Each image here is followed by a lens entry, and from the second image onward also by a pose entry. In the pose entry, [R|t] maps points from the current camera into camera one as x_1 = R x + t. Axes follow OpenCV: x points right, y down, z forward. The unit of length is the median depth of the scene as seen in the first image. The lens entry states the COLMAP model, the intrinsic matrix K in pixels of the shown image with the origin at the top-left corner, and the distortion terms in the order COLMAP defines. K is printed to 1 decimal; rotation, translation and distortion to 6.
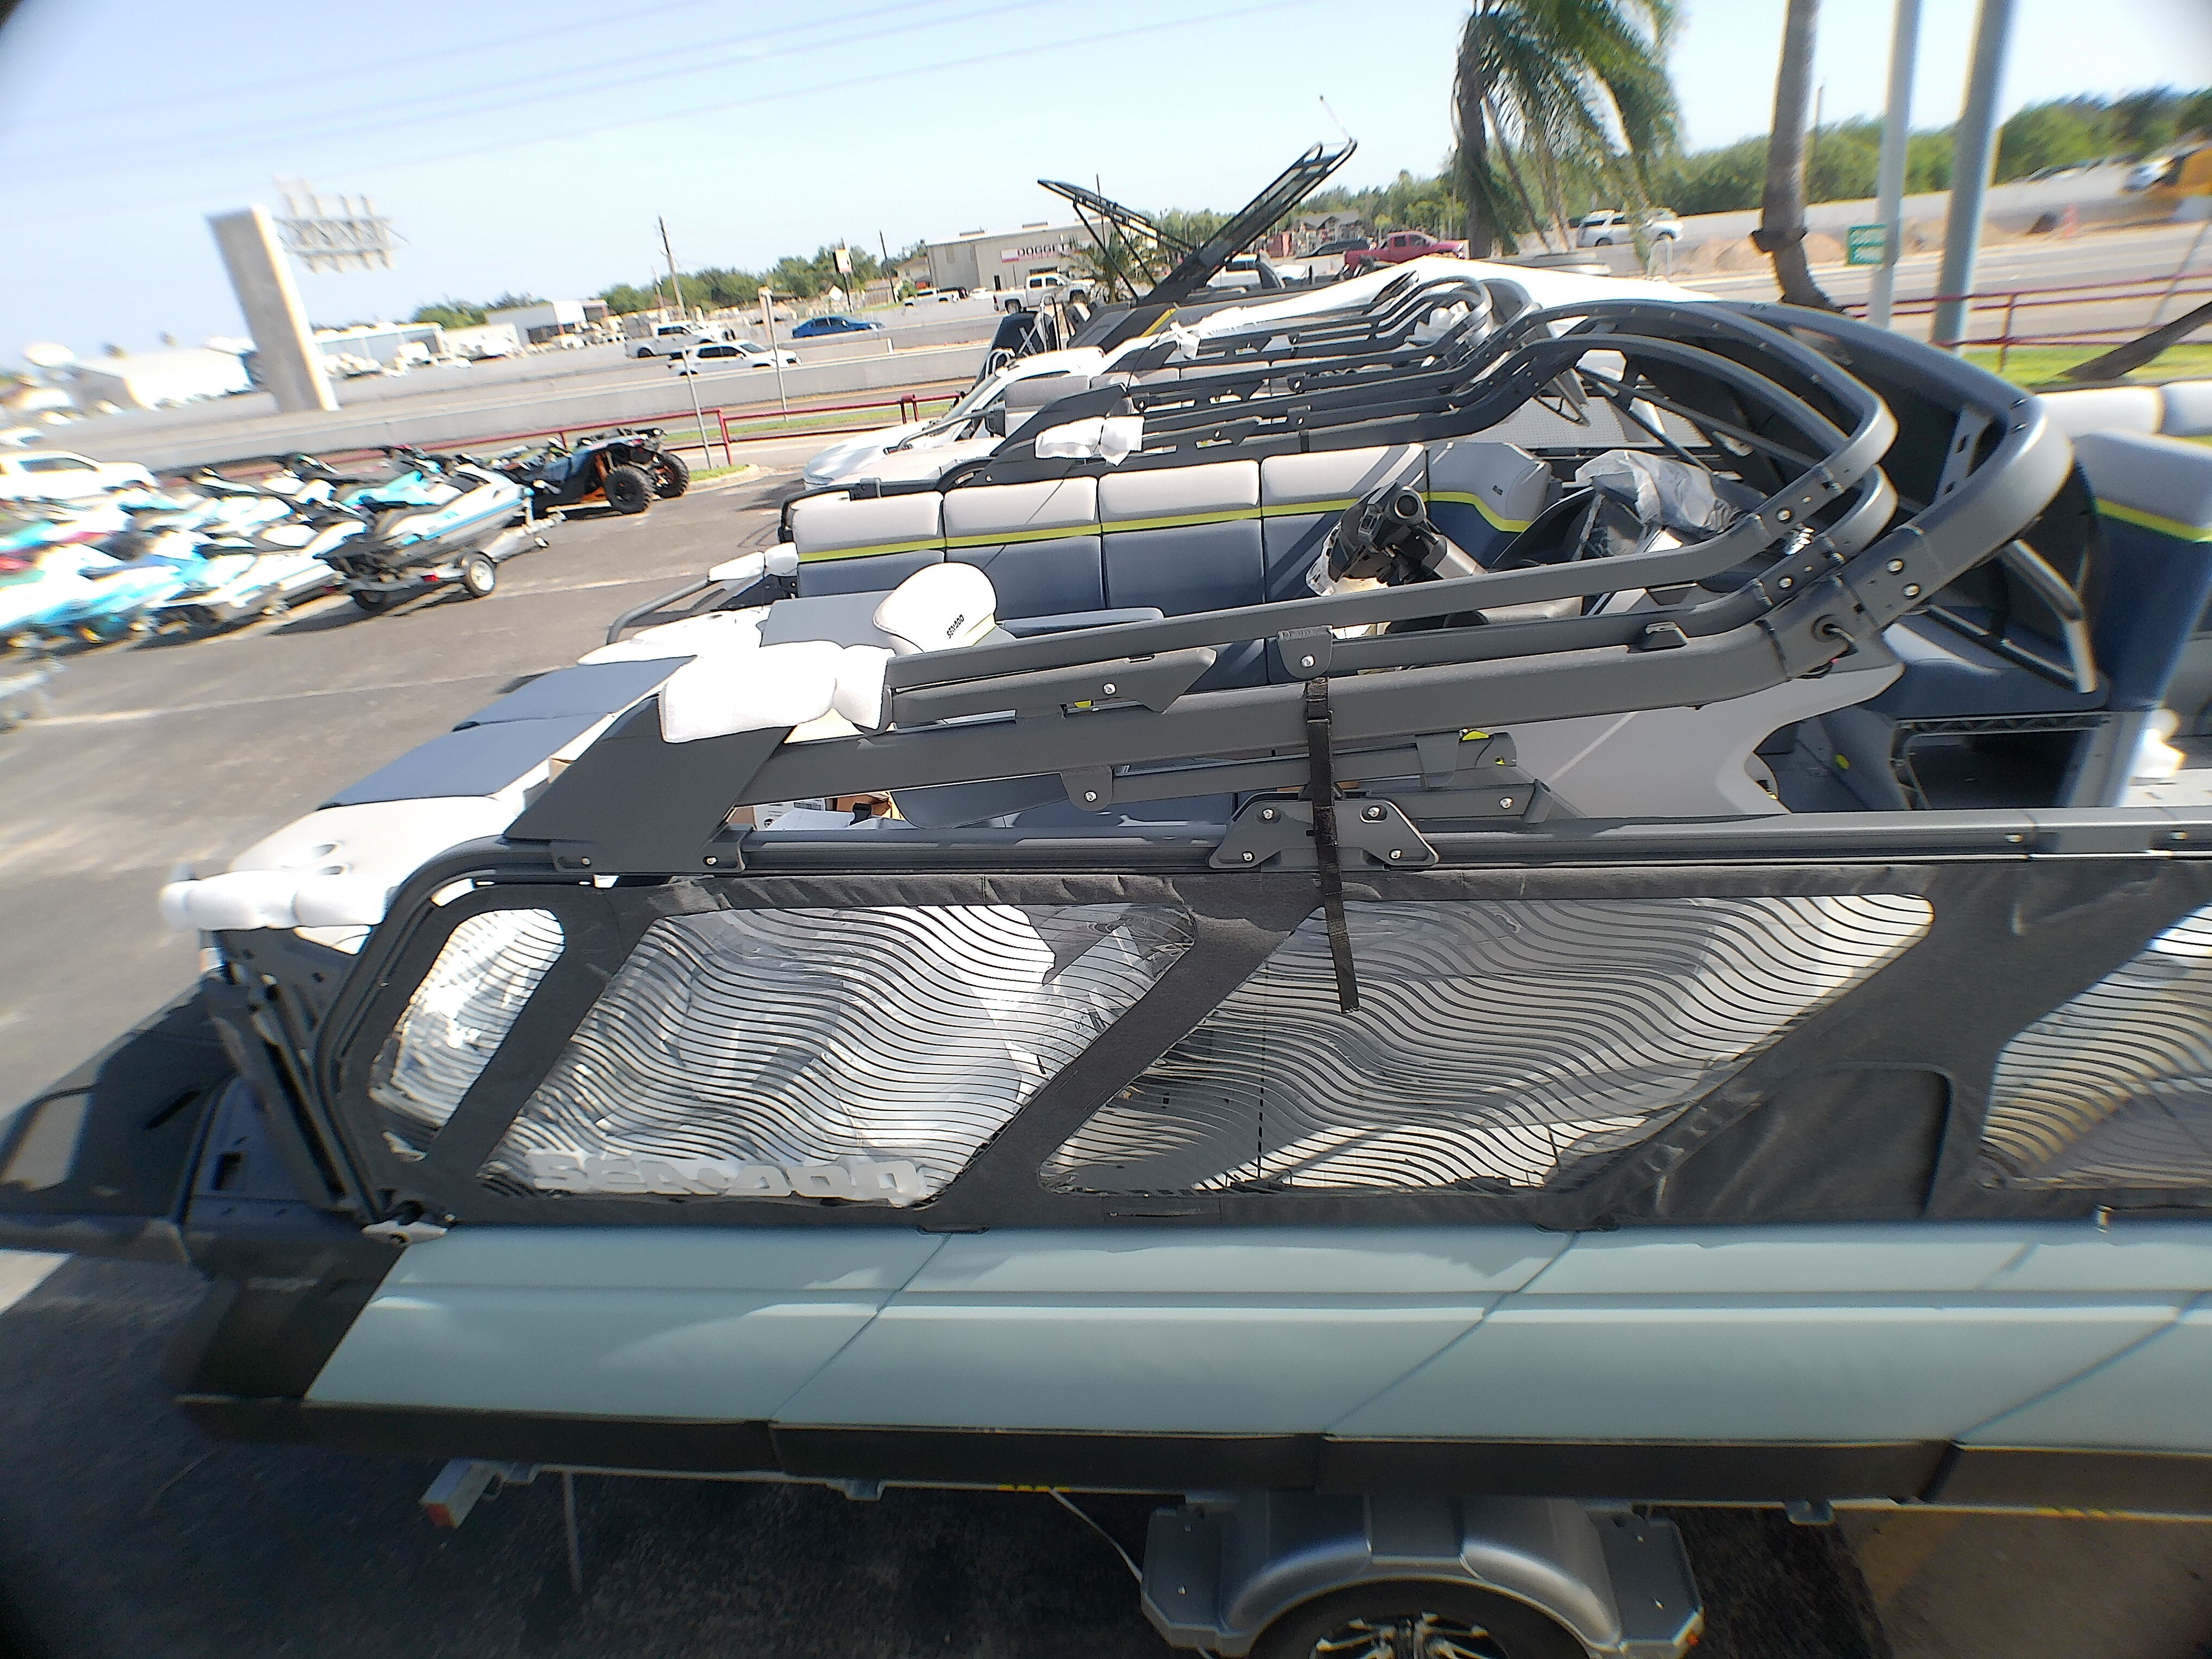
lens RADIAL K [[1193.7, 0, 1119.7], [0, 1193.7, 838.1], [0, 0, 1]] dist [-0.052366, 0.014137]
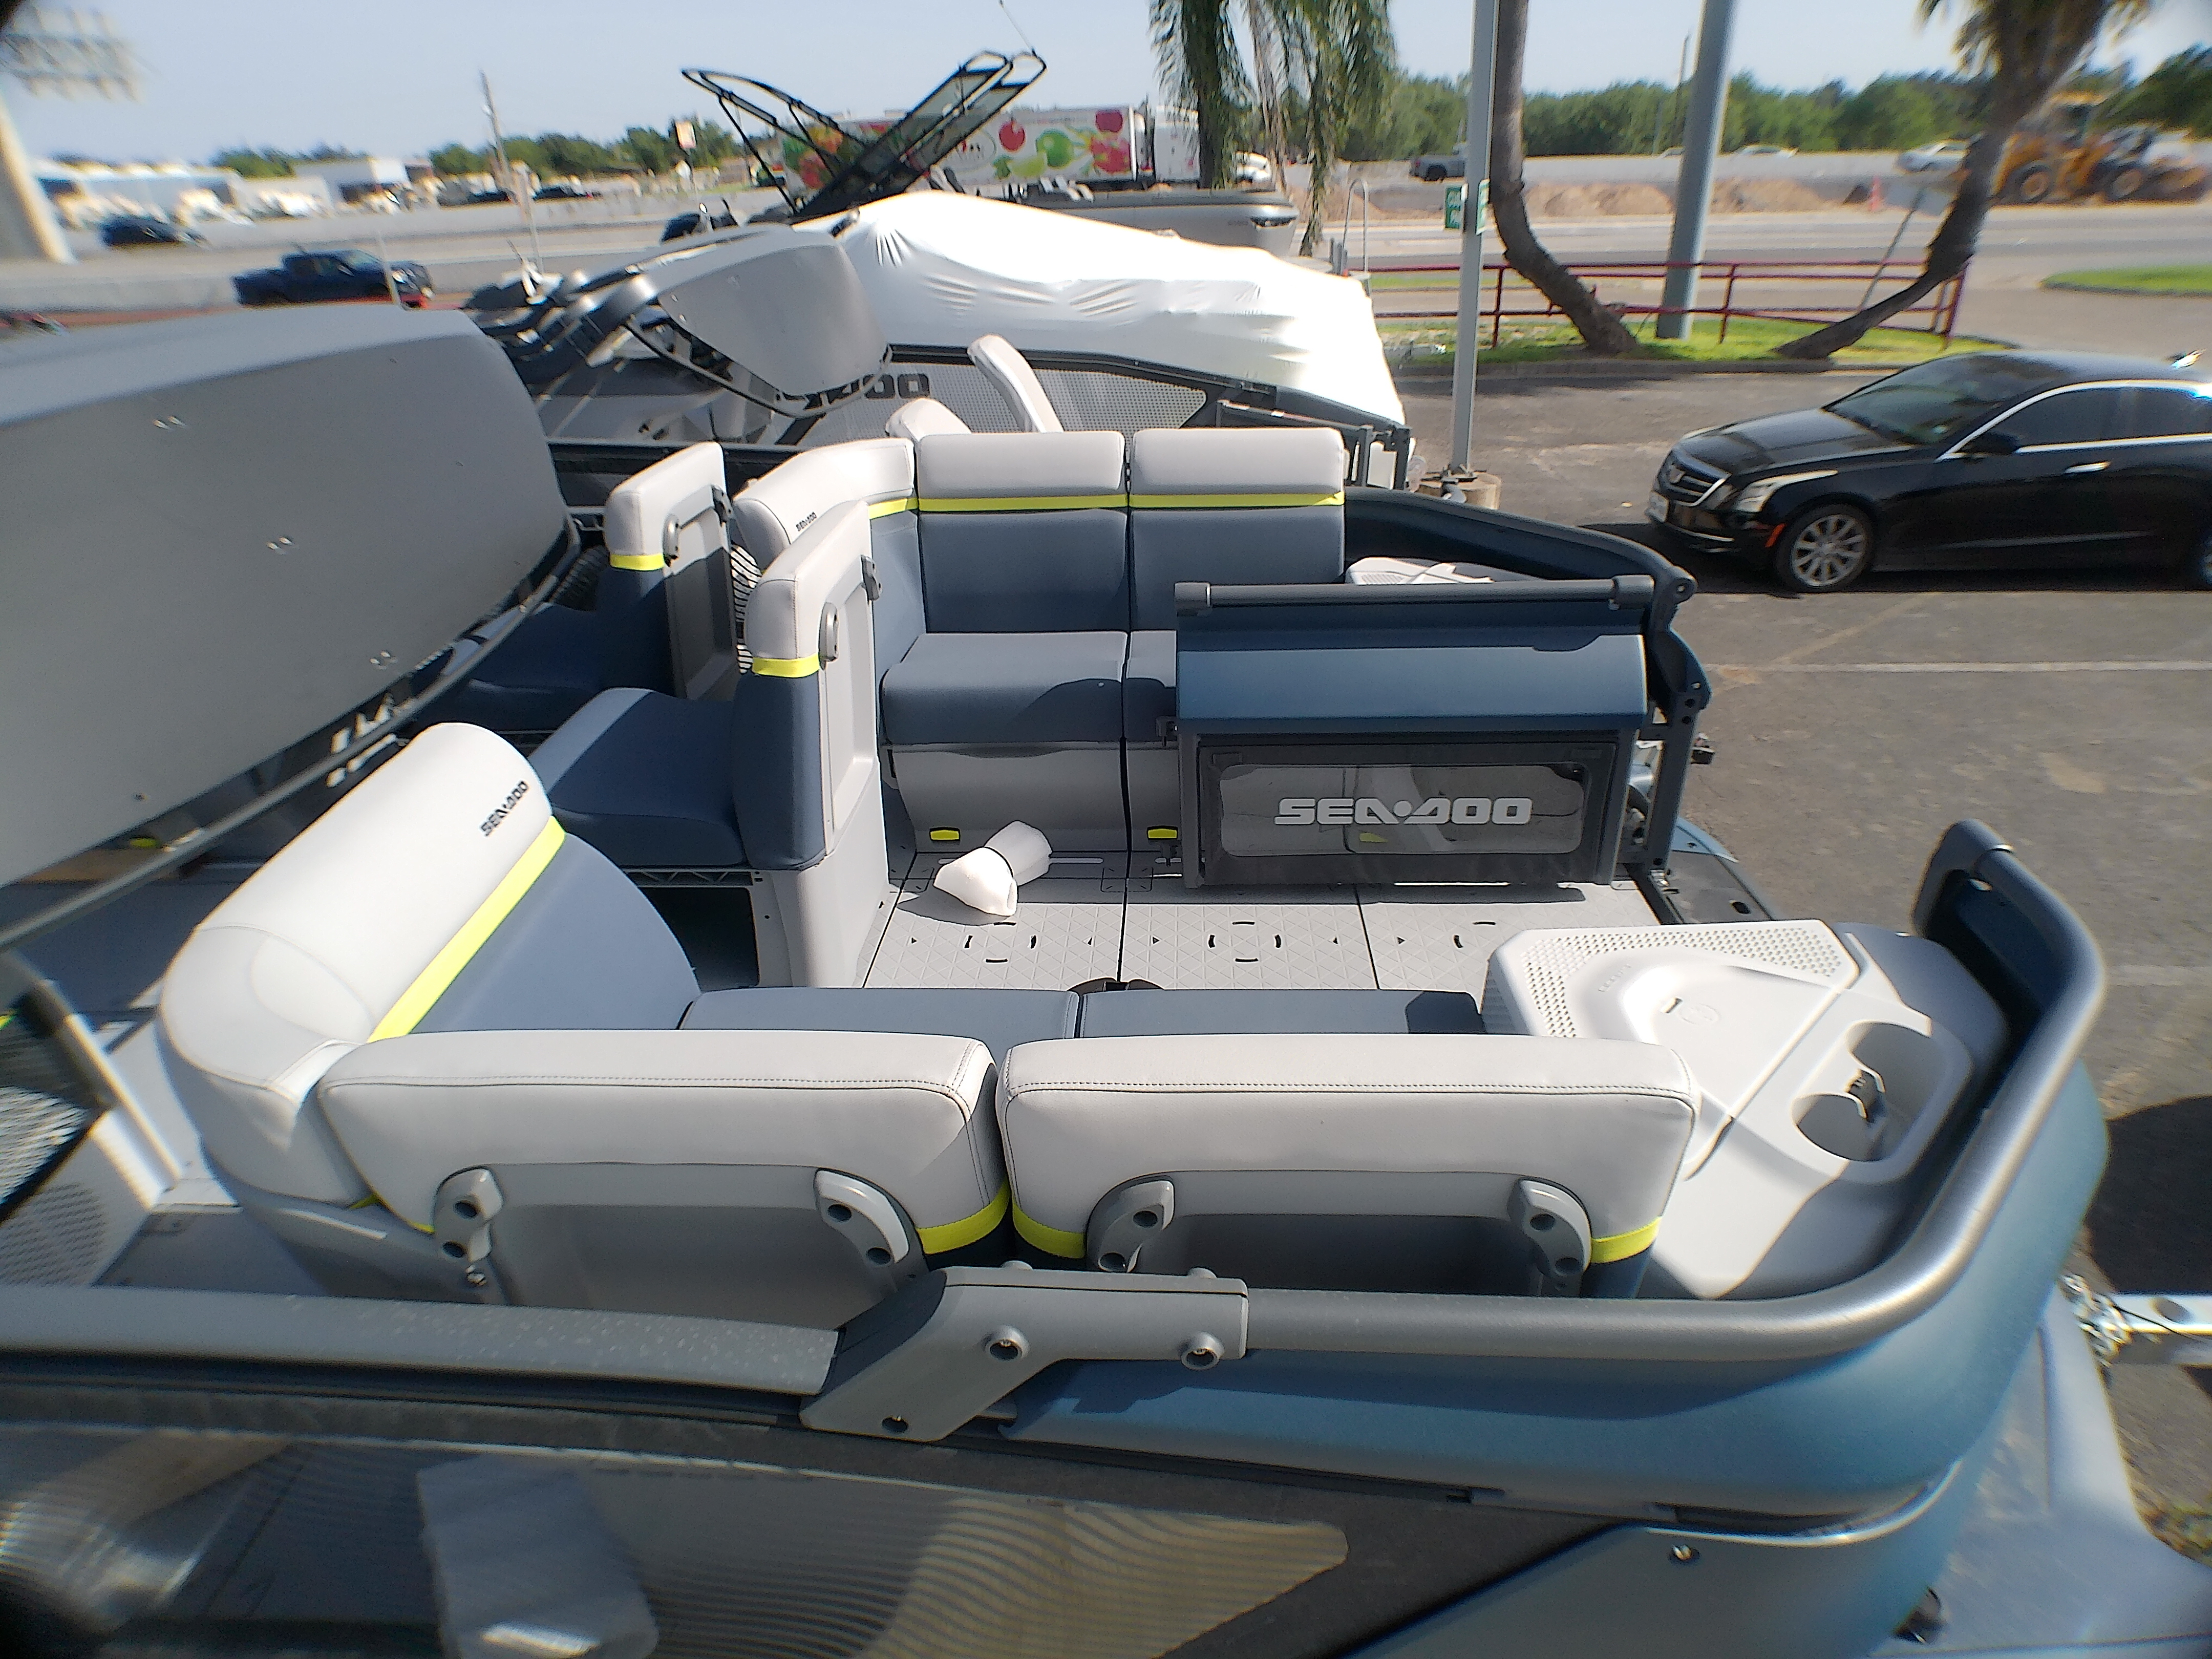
lens RADIAL K [[1195.0, 0, 1137.5], [0, 1195.0, 837.8], [0, 0, 1]] dist [-0.036480, 0.000904]
pose [[0.992475, 0.016549, 0.121327, 0.144436], [-0.024207, 0.997787, 0.061920, -0.025112], [-0.120033, -0.064391, 0.990679, 0.019858]]
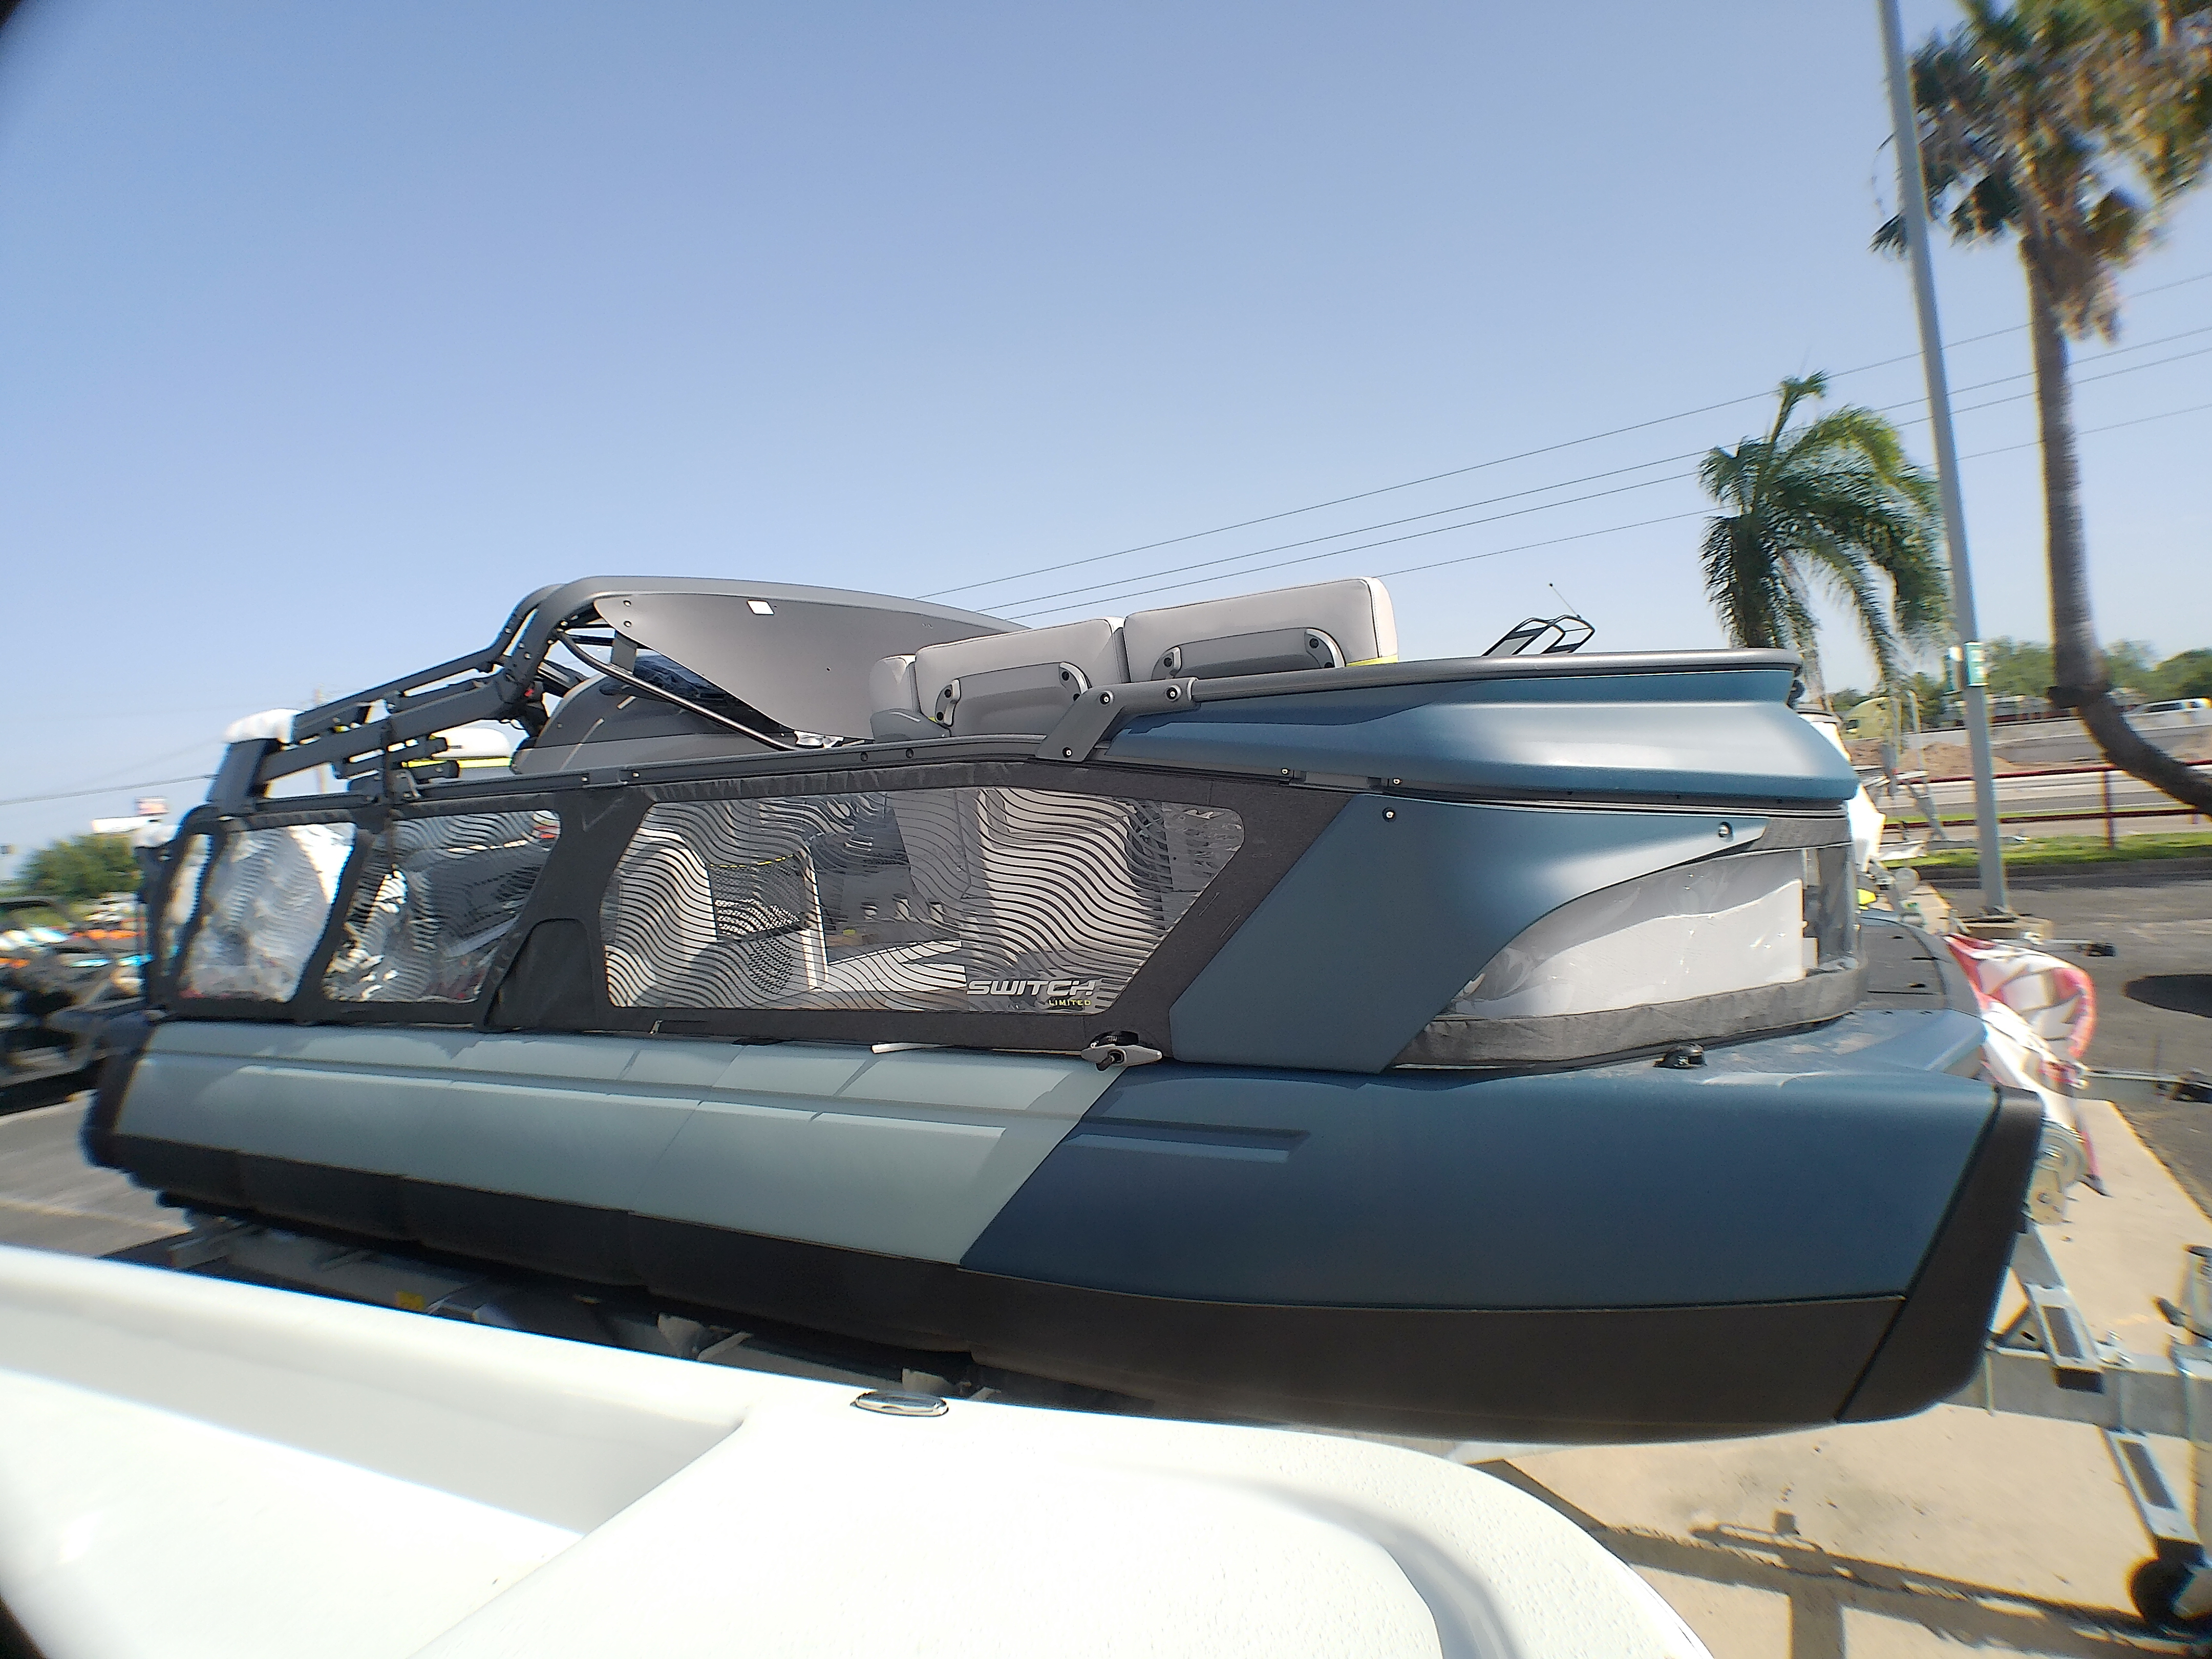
lens RADIAL K [[1193.7, 0, 1119.7], [0, 1193.7, 838.1], [0, 0, 1]] dist [-0.052366, 0.014137]
pose [[0.922466, 0.042694, -0.383711, 0.191033], [-0.183347, 0.923088, -0.338070, 0.047648], [0.339765, 0.382211, 0.859346, -0.029644]]
